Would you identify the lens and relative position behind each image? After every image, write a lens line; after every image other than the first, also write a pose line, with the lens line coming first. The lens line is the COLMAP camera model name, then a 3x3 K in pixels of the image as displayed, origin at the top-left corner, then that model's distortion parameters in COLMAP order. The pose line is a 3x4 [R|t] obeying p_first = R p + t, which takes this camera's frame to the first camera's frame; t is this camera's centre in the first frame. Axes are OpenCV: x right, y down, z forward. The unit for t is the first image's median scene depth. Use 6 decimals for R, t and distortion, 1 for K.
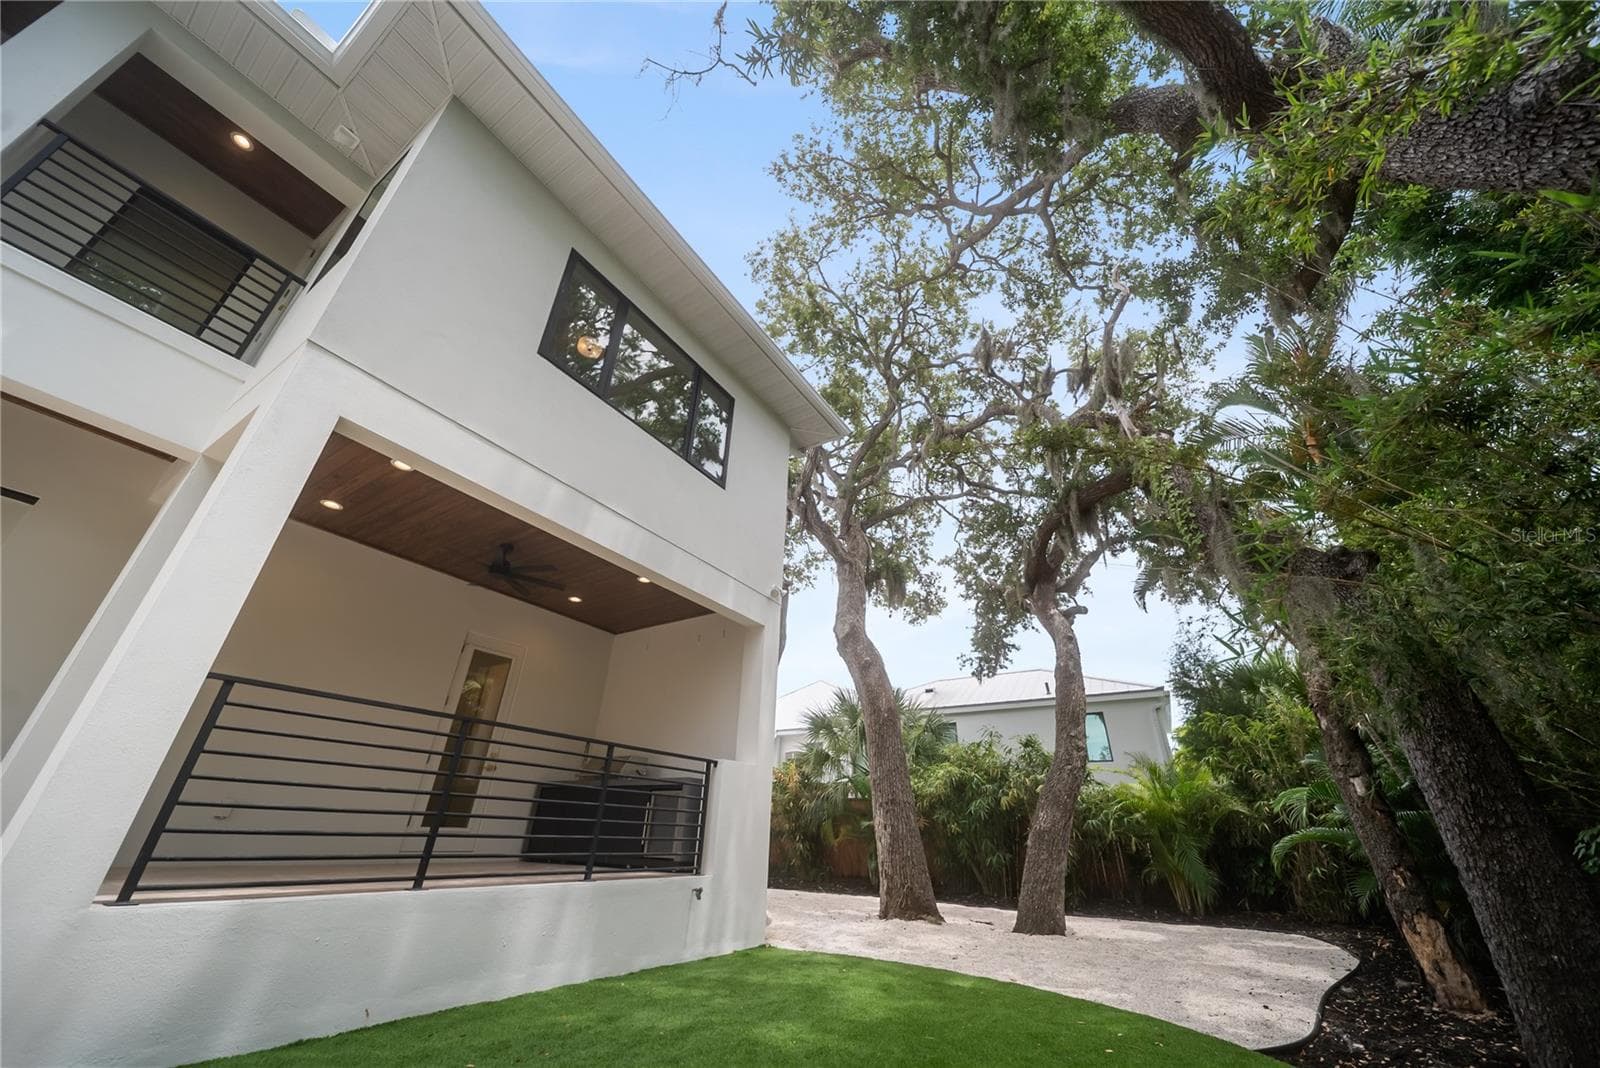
lens RADIAL K [[572.7, 0, 802.0], [0, 572.7, 531.5], [0, 0, 1]] dist [0.001130, -0.000111]
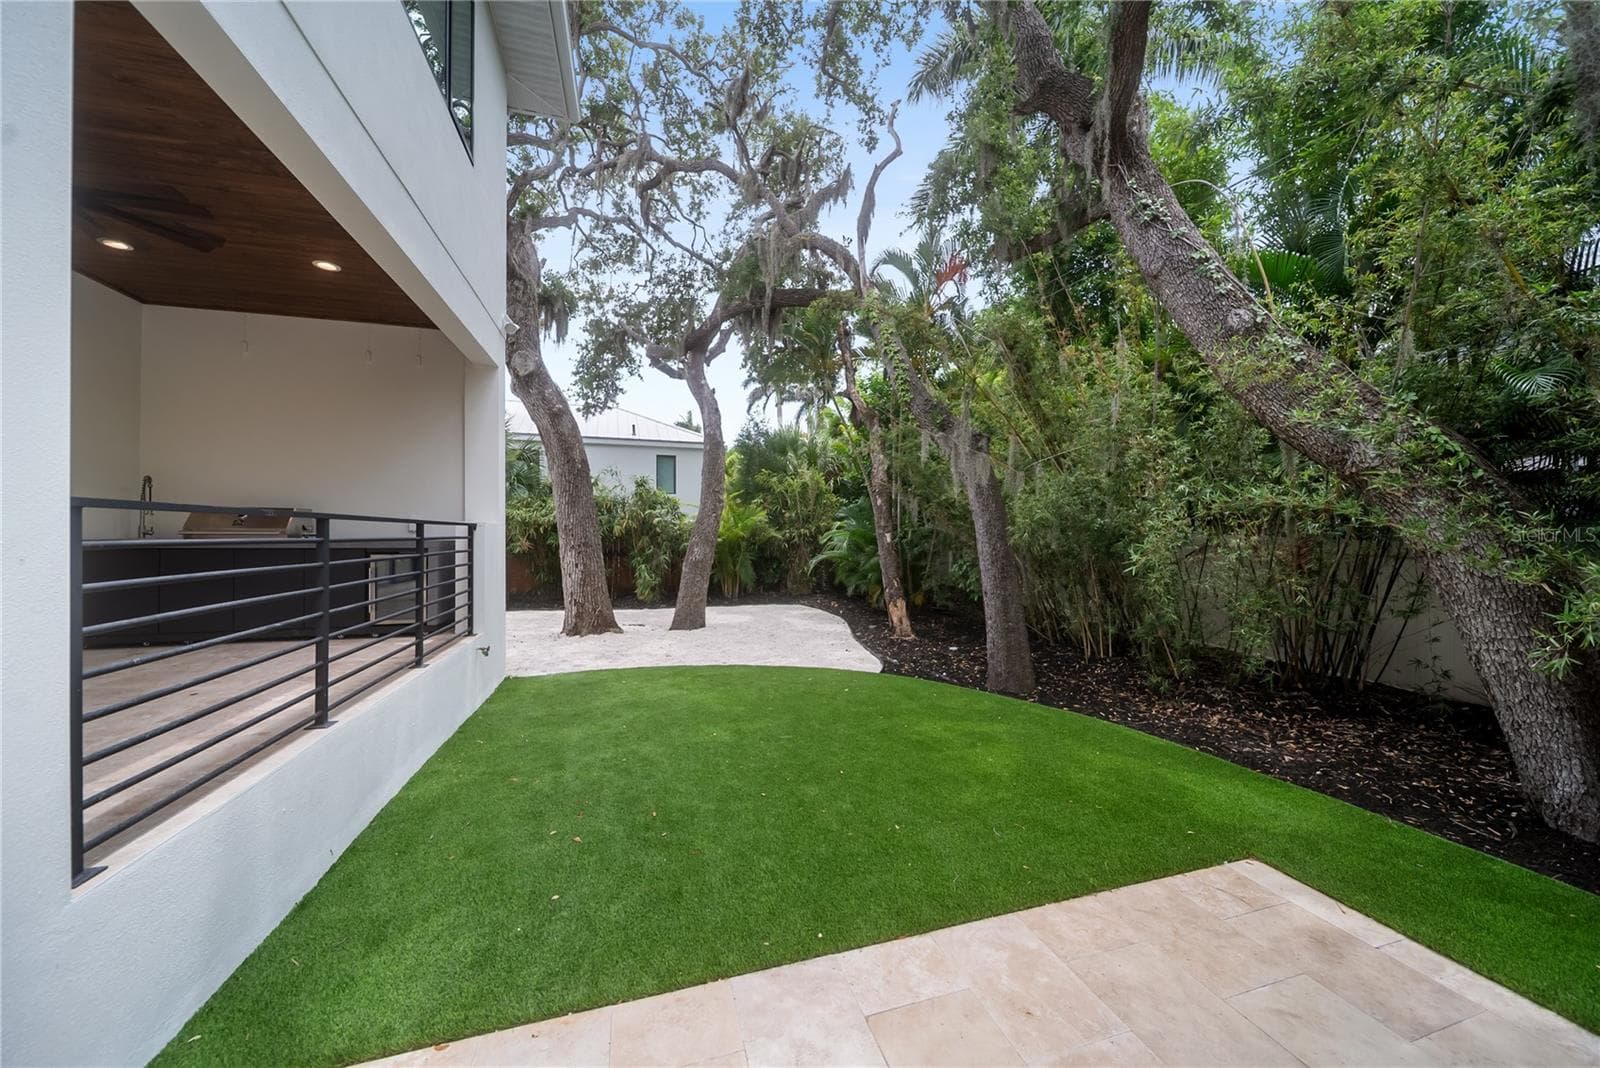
lens RADIAL K [[572.7, 0, 800.2], [0, 572.7, 535.6], [0, 0, 1]] dist [0.001130, -0.000111]
pose [[0.664539, -0.024353, 0.746857, -0.334407], [-0.339633, 0.880426, 0.330908, -0.036311], [-0.665610, -0.473559, 0.576806, 0.094733]]
